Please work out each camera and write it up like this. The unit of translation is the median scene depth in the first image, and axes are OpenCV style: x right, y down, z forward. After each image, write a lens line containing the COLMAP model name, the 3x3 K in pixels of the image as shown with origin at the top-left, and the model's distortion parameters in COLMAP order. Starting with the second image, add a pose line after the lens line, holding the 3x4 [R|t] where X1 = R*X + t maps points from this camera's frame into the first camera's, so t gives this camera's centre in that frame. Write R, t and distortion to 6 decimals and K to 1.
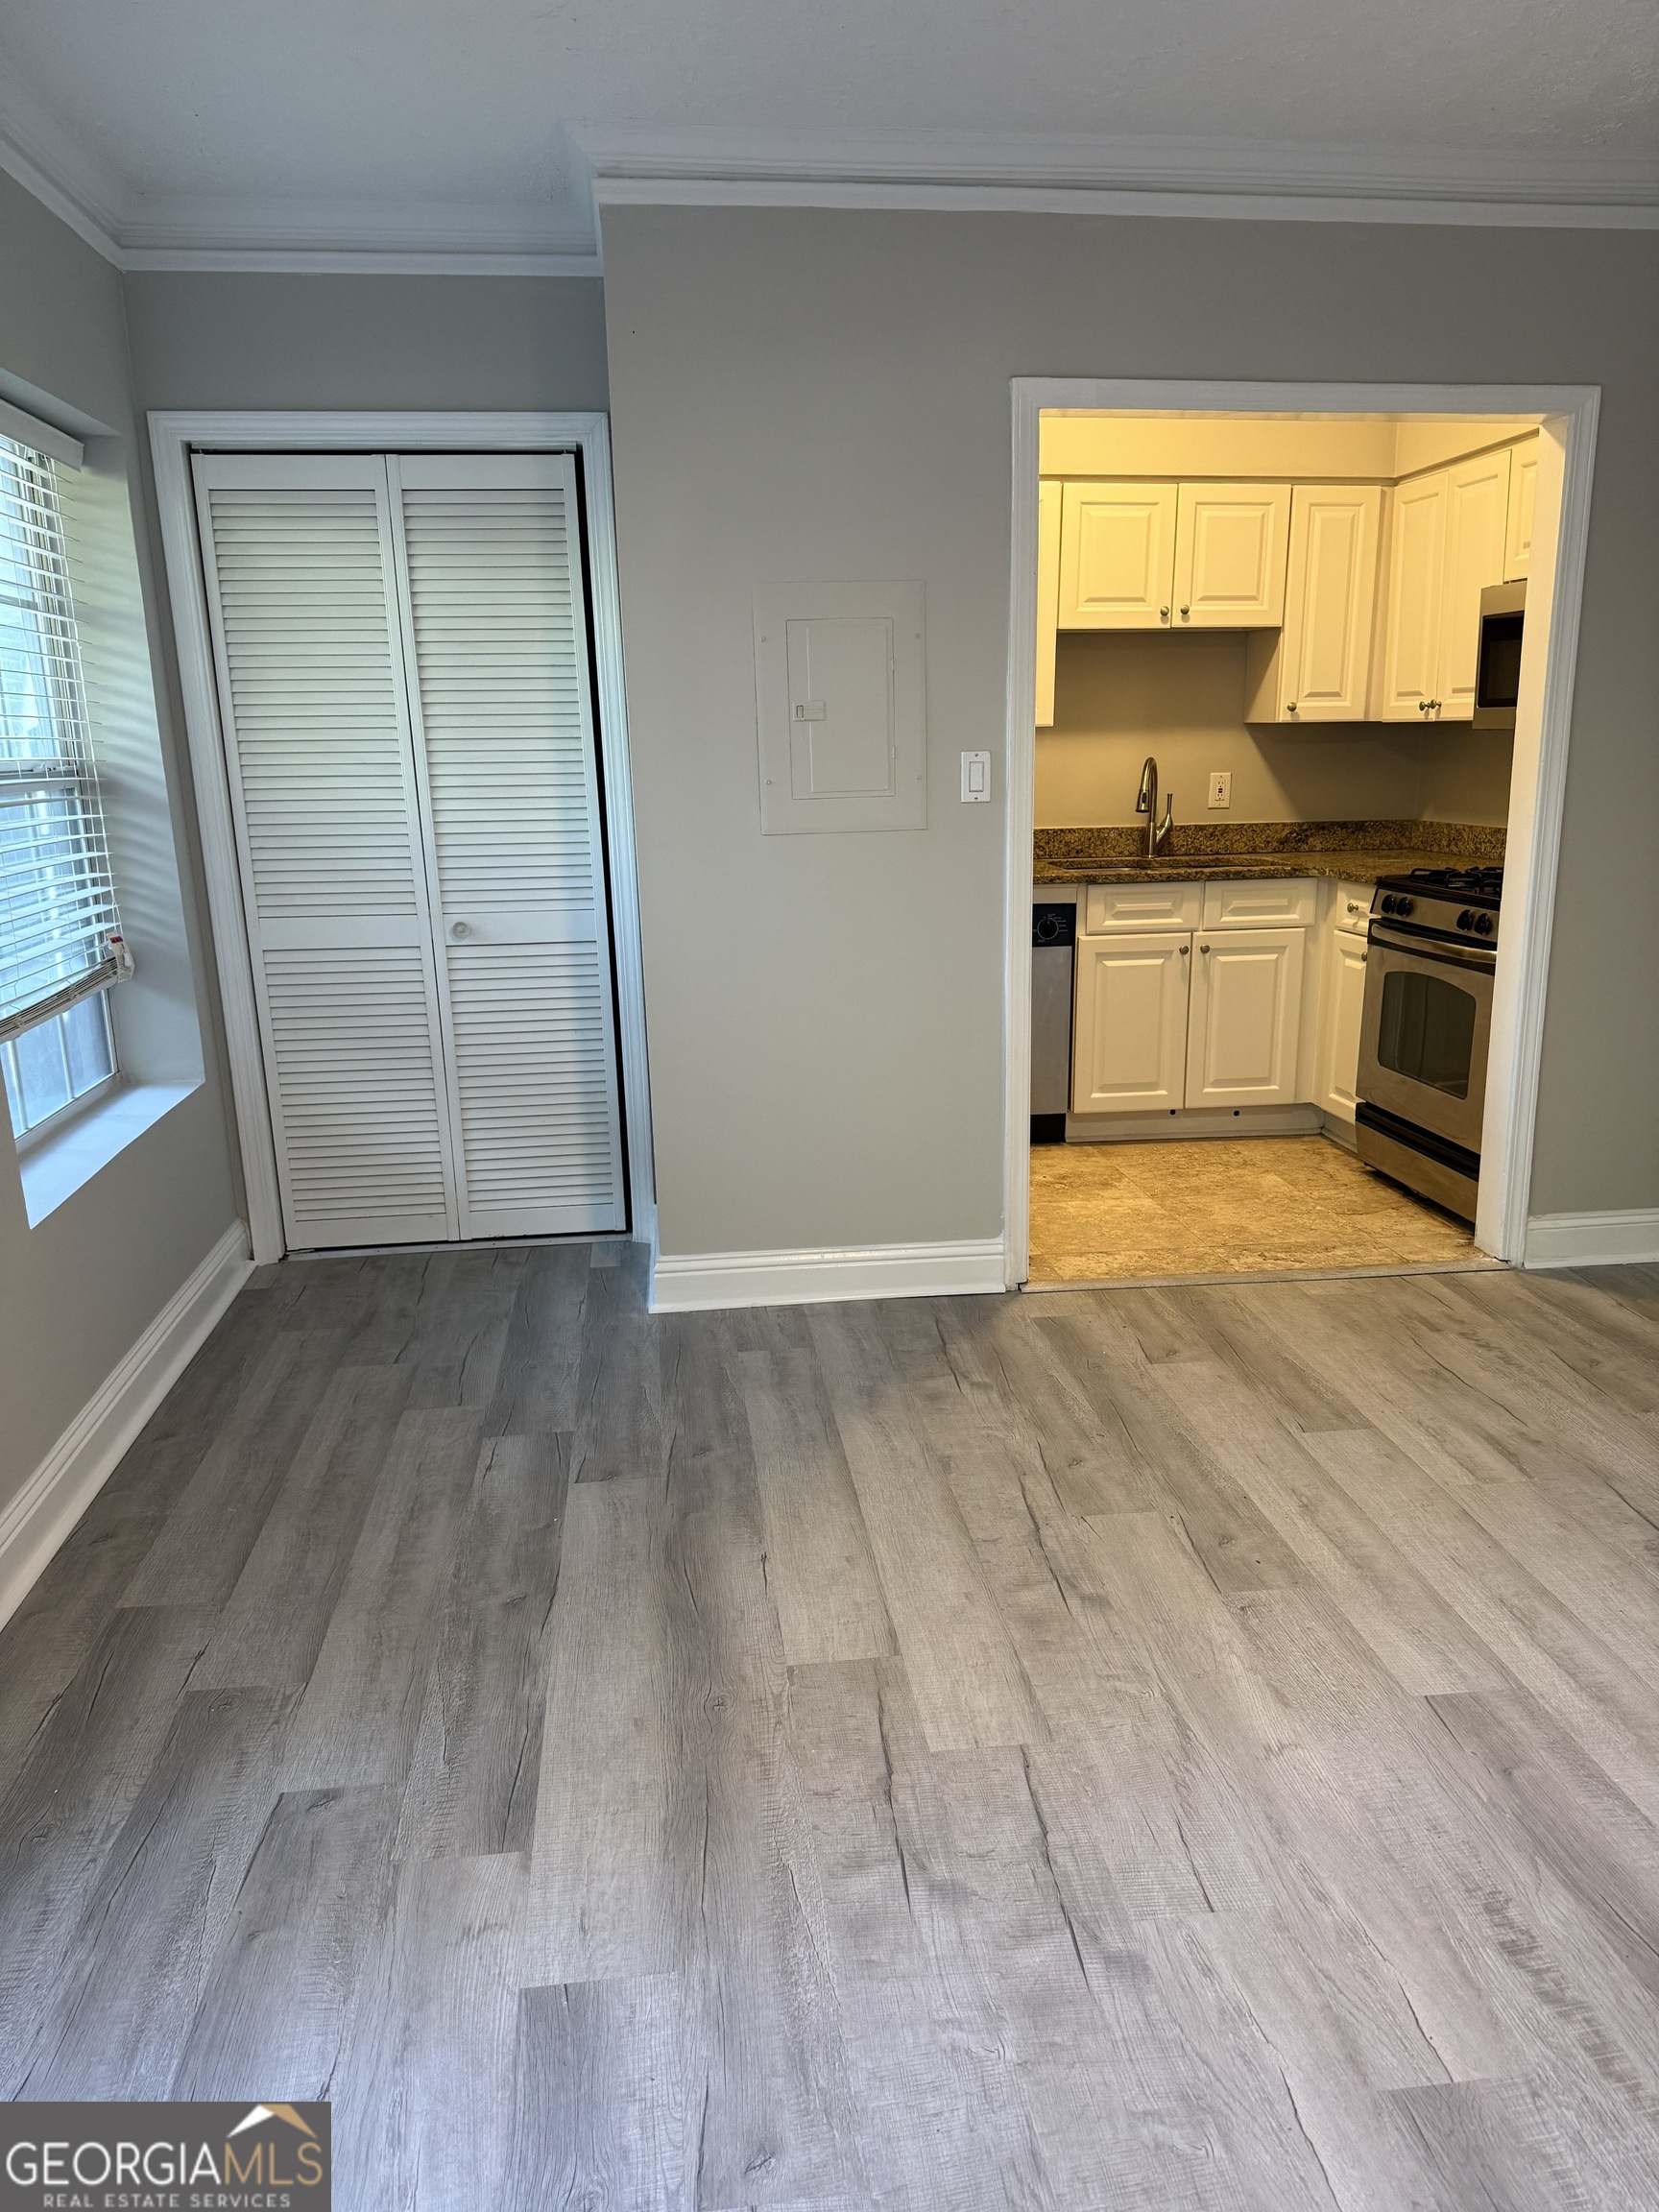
lens RADIAL K [[1547.8, 0, 830.1], [0, 1547.8, 1127.7], [0, 0, 1]] dist [0.068364, -0.089733]
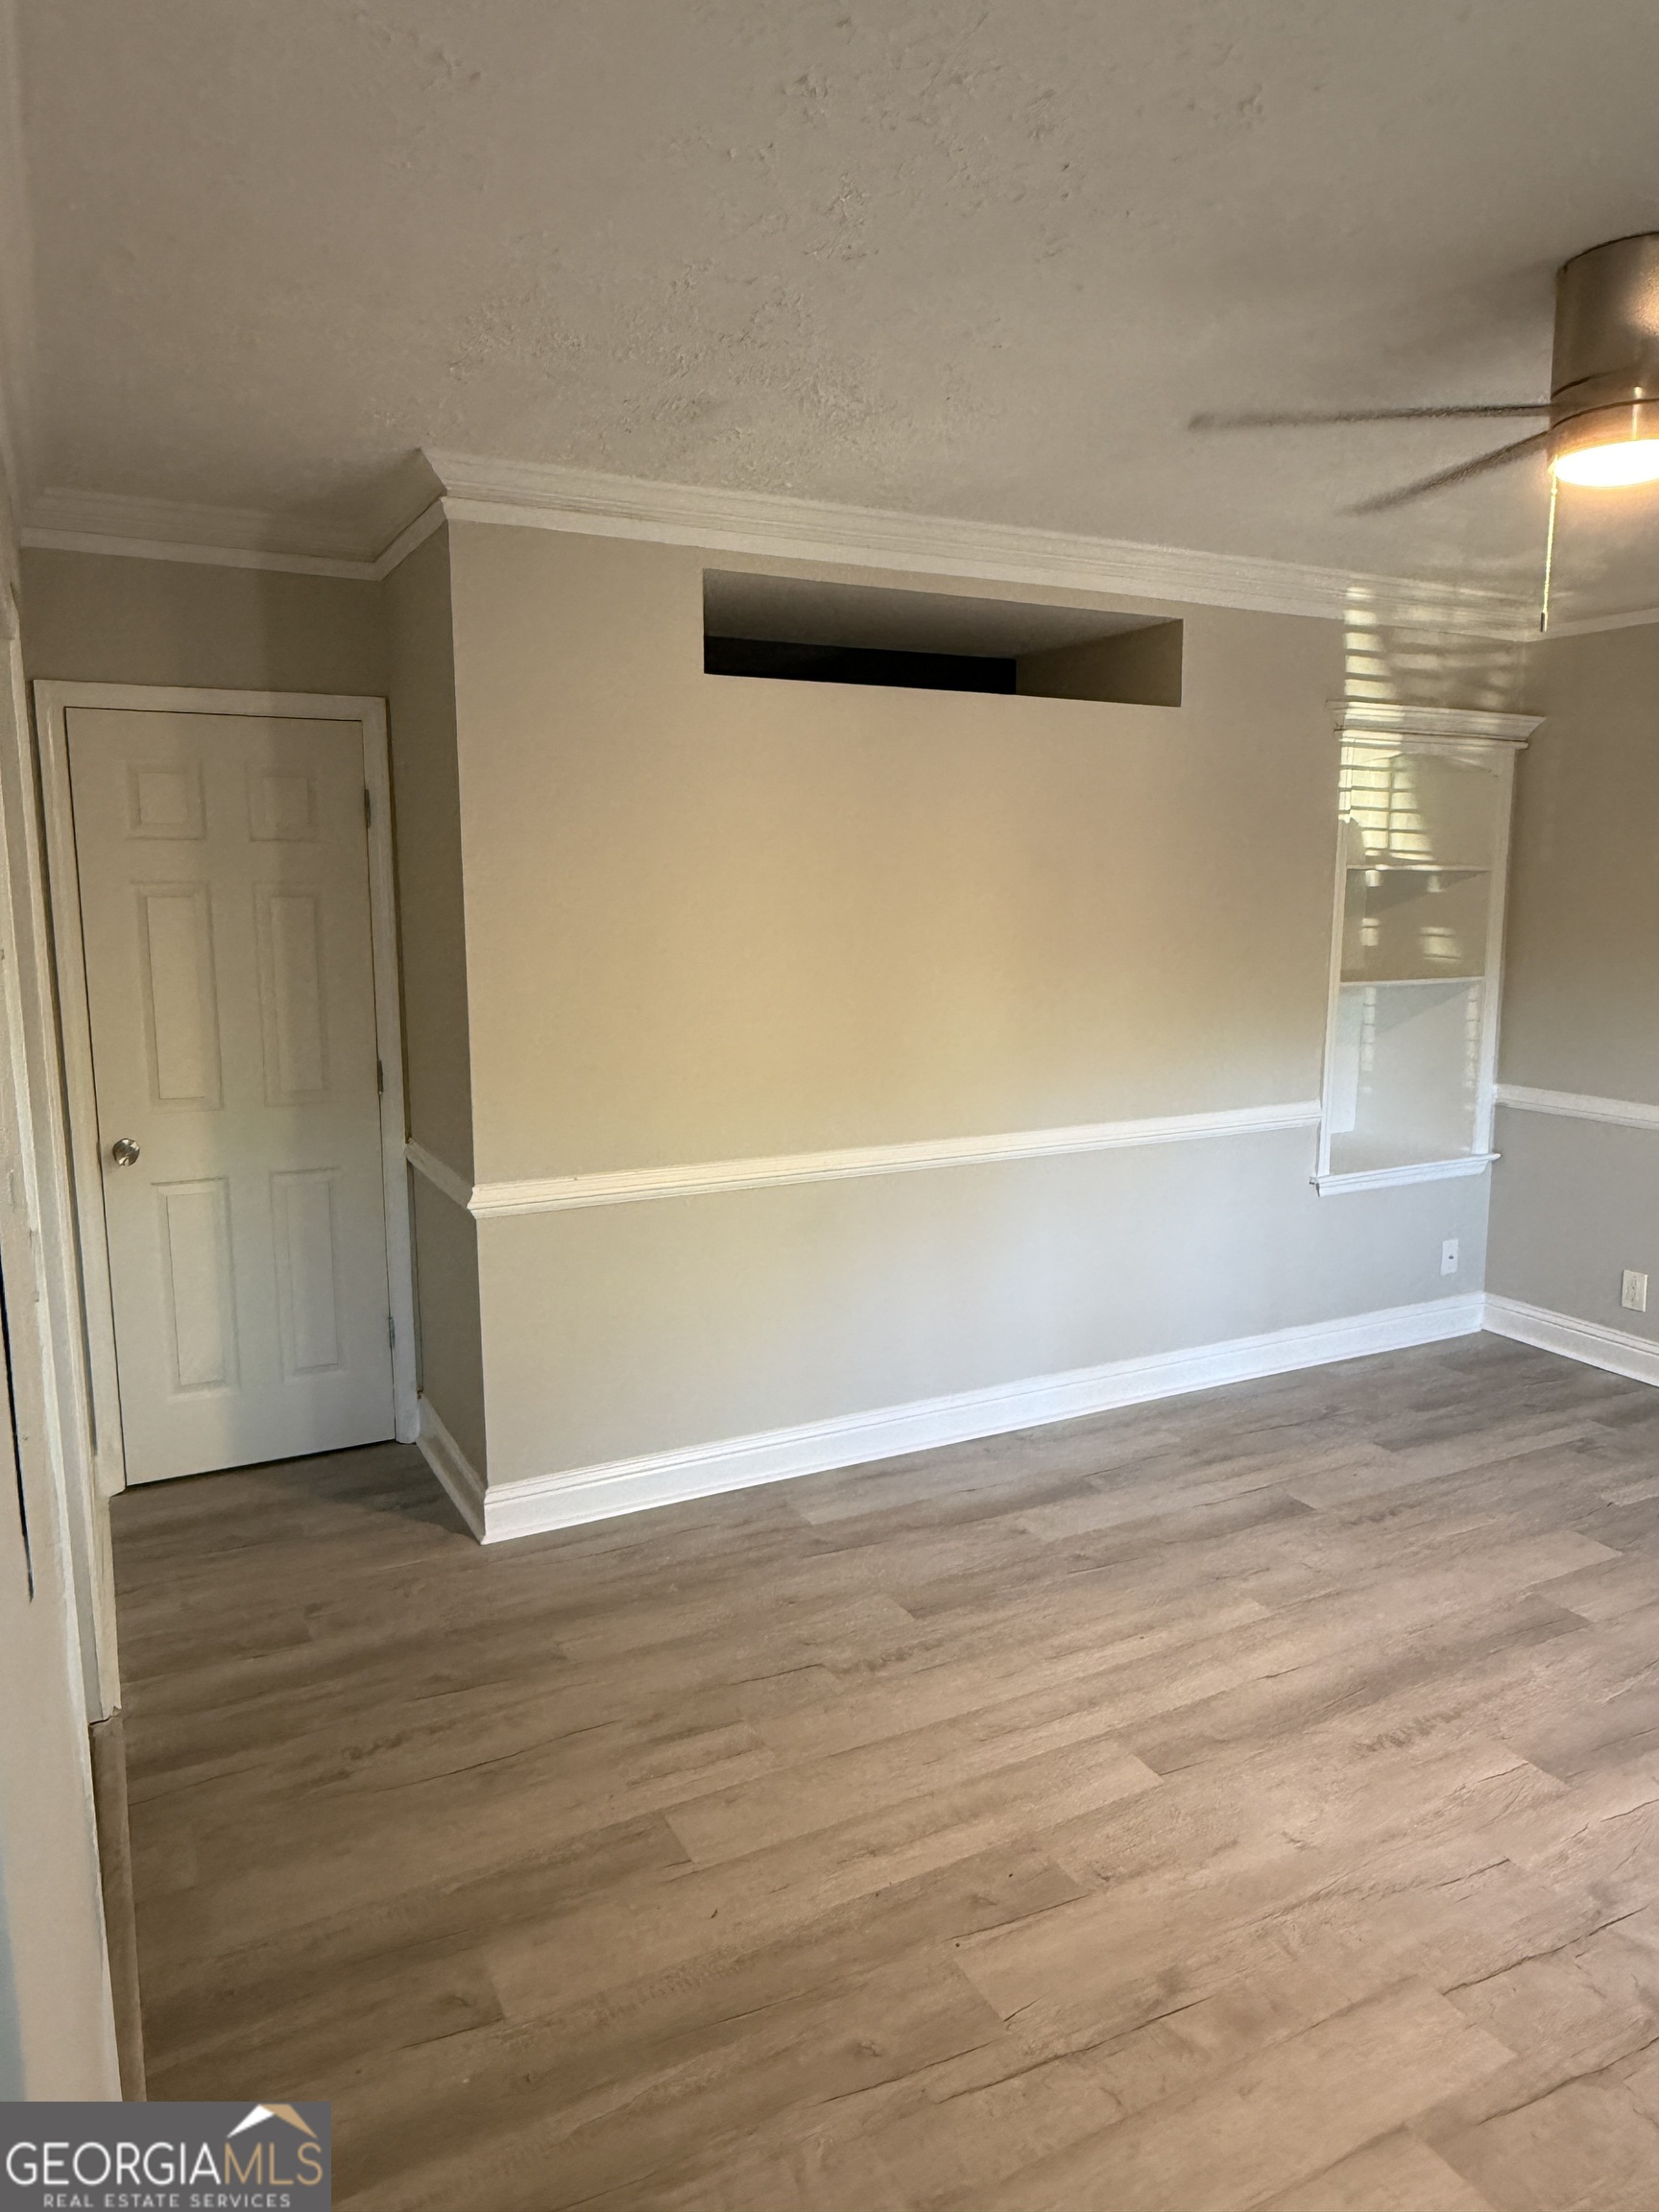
lens RADIAL K [[1454.3, 0, 836.4], [0, 1454.3, 1100.9], [0, 0, 1]] dist [0.003940, 0.001225]
pose [[-0.356631, -0.132907, 0.924743, -0.337751], [0.239374, 0.943787, 0.227960, -0.299949], [-0.903058, 0.302657, -0.304769, 0.885929]]
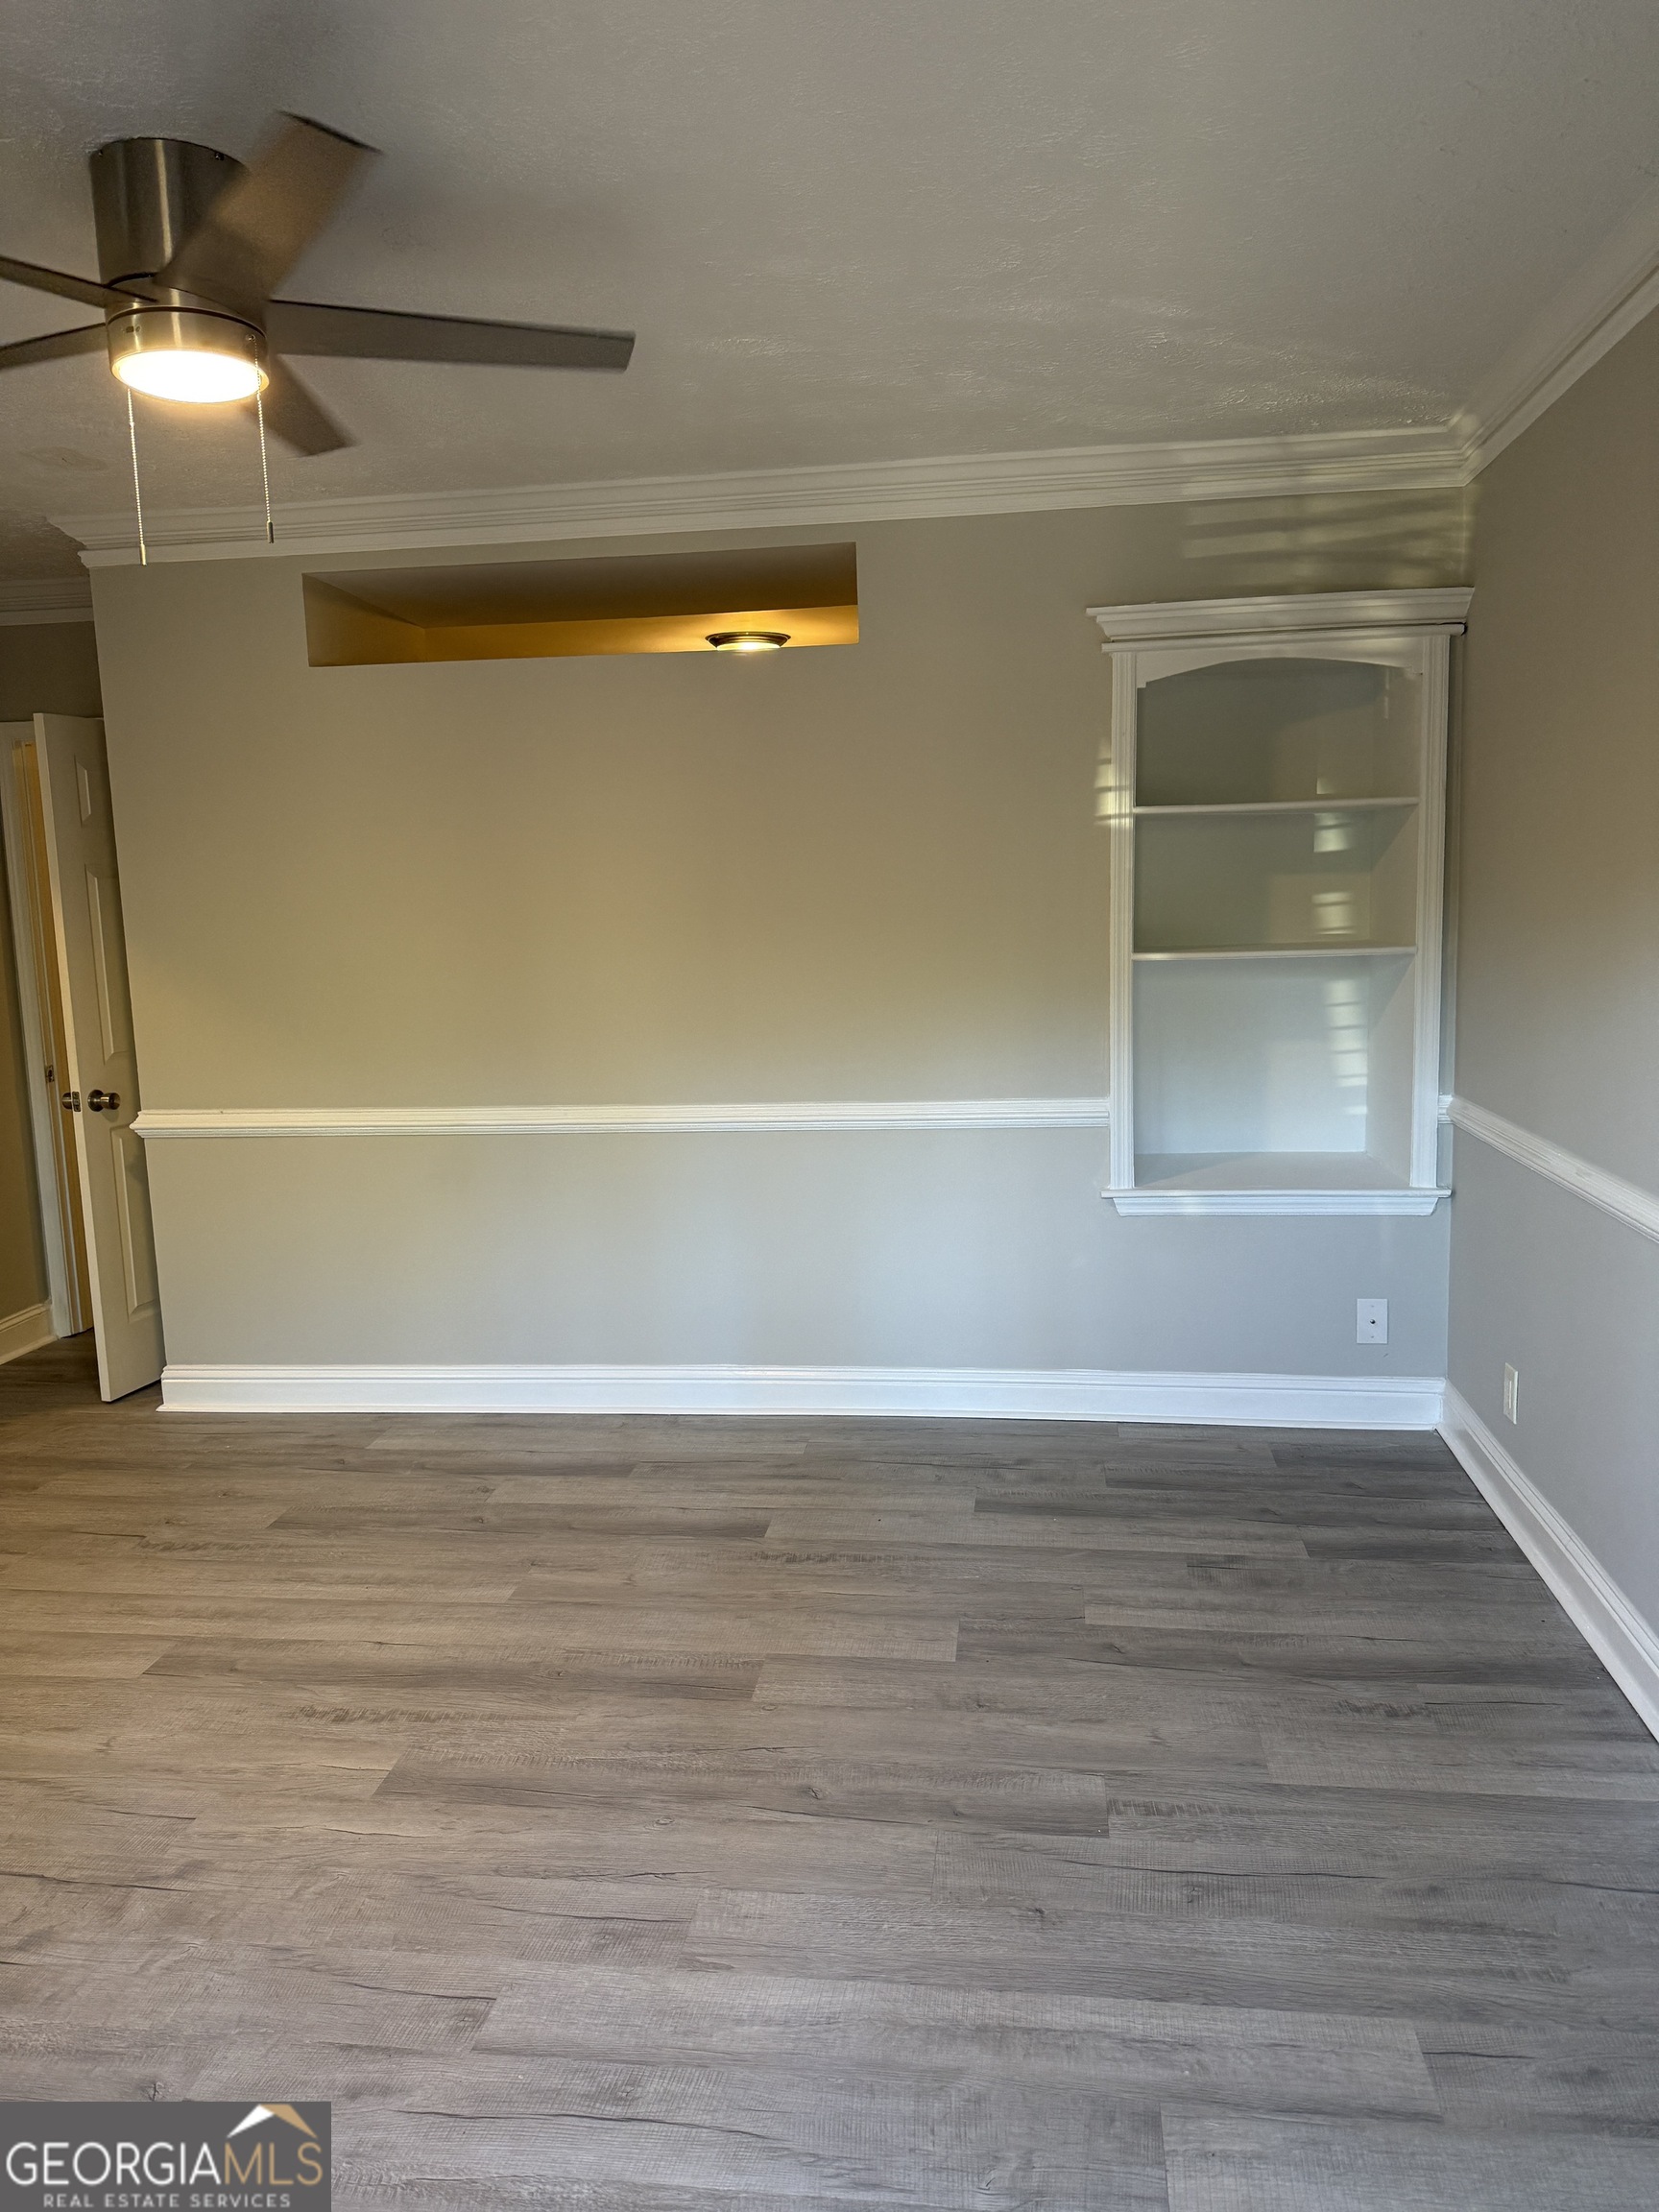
lens RADIAL K [[1547.8, 0, 828.8], [0, 1547.8, 1105.9], [0, 0, 1]] dist [0.068364, -0.089733]
pose [[0.252508, -0.129779, 0.958852, -0.434894], [0.270235, 0.960991, 0.058903, -0.016677], [-0.929092, 0.244242, 0.277728, -0.027421]]
